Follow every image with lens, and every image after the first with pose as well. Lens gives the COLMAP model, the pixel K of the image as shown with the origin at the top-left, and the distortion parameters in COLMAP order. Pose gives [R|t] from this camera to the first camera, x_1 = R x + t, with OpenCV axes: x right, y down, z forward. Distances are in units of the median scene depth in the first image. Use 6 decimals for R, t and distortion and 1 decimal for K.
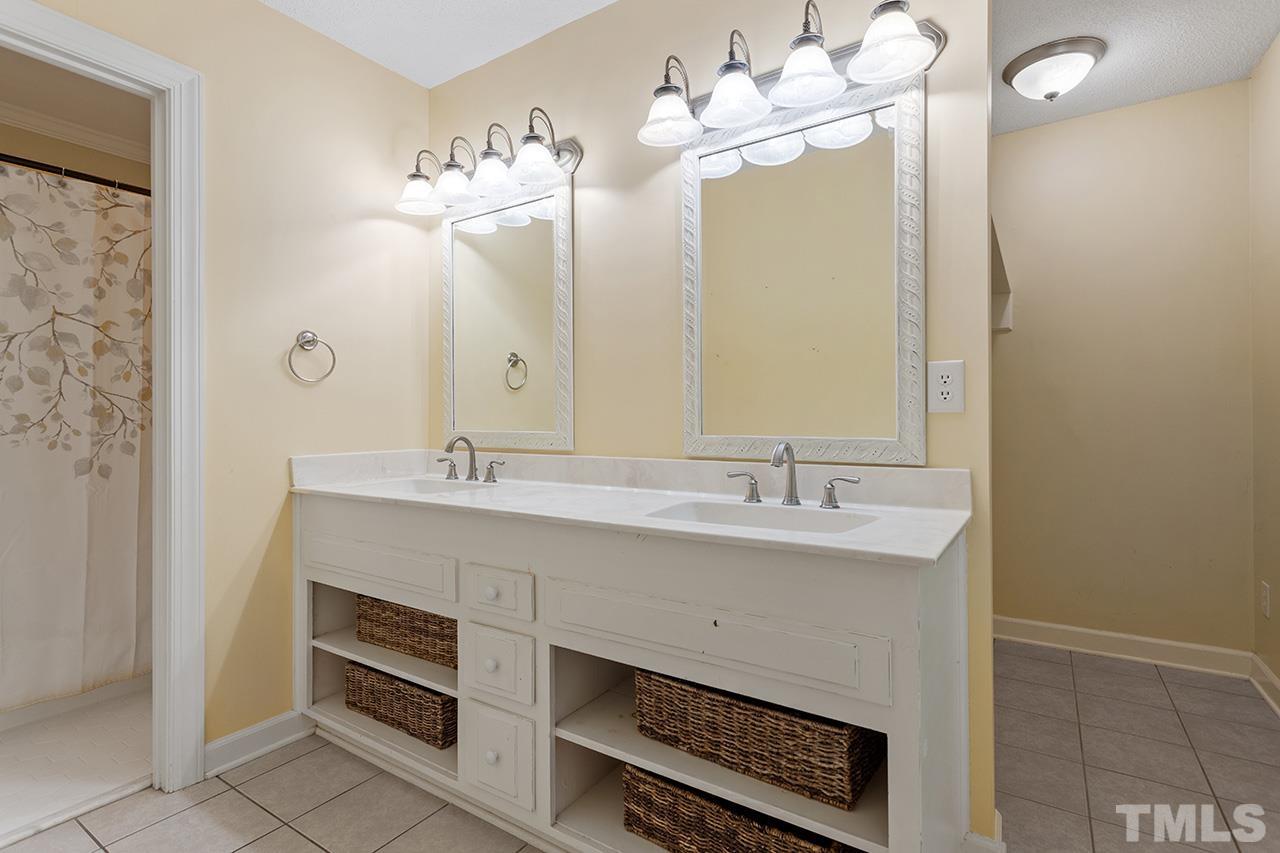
lens RADIAL K [[612.5, 0, 638.2], [0, 612.5, 421.1], [0, 0, 1]] dist [0.005621, -0.000795]
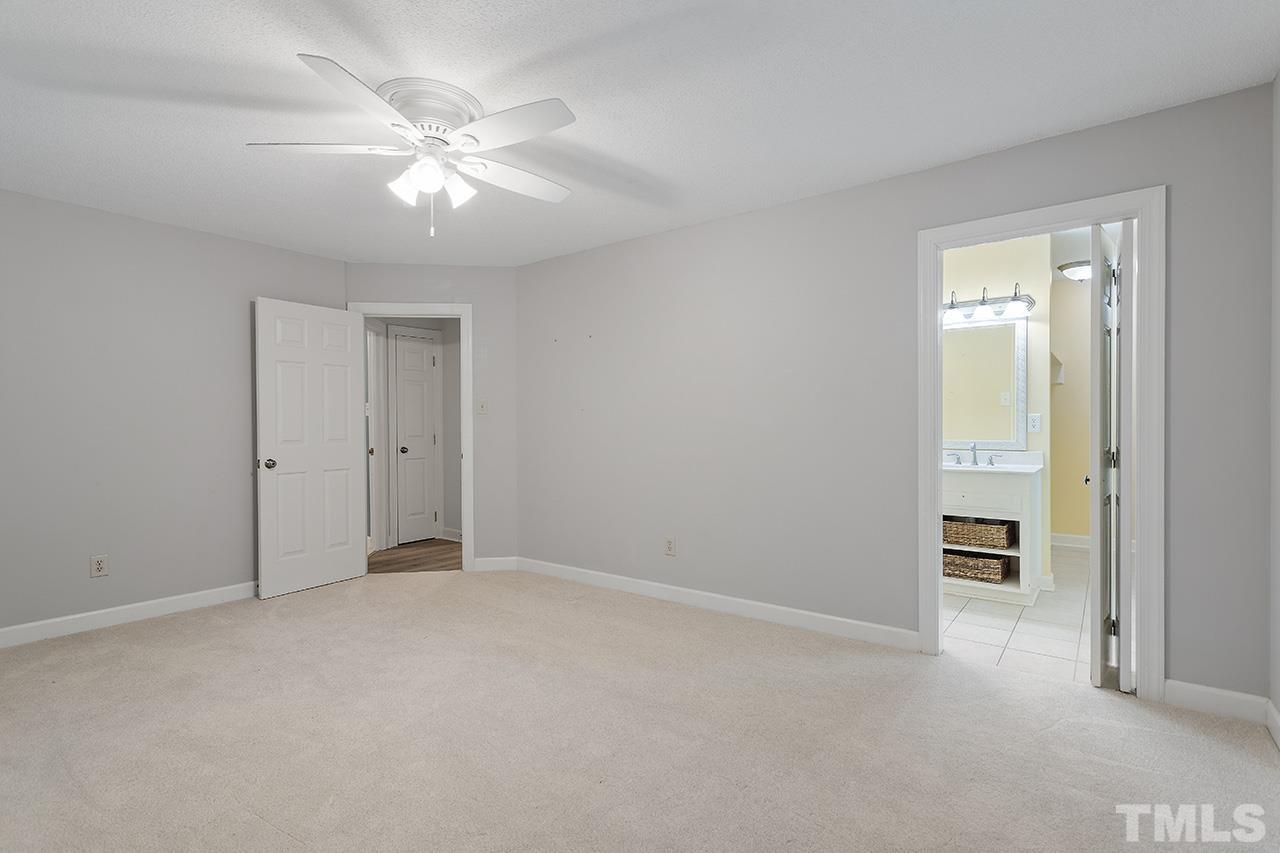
lens RADIAL K [[612.5, 0, 633.7], [0, 612.5, 435.8], [0, 0, 1]] dist [0.005621, -0.000795]
pose [[0.996835, -0.005838, -0.079283, -0.927637], [0.007834, 0.999659, 0.024892, -0.067098], [0.079110, -0.025434, 0.996541, -1.640025]]
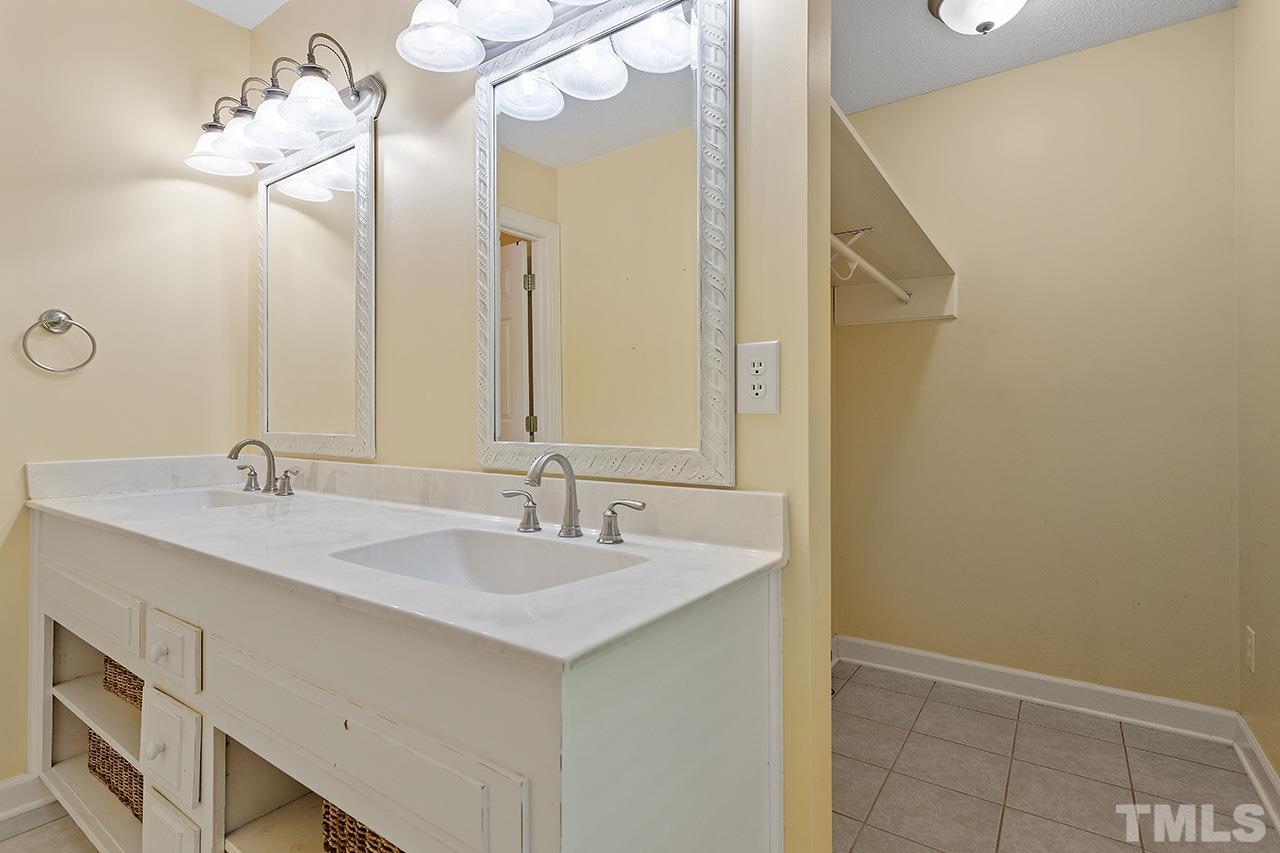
lens RADIAL K [[612.5, 0, 645.8], [0, 612.5, 419.5], [0, 0, 1]] dist [0.005621, -0.000795]
pose [[0.999691, 0.006990, -0.023842, 0.311467], [-0.007079, 0.999968, -0.003649, -0.002996], [0.023816, 0.003817, 0.999709, 0.221838]]
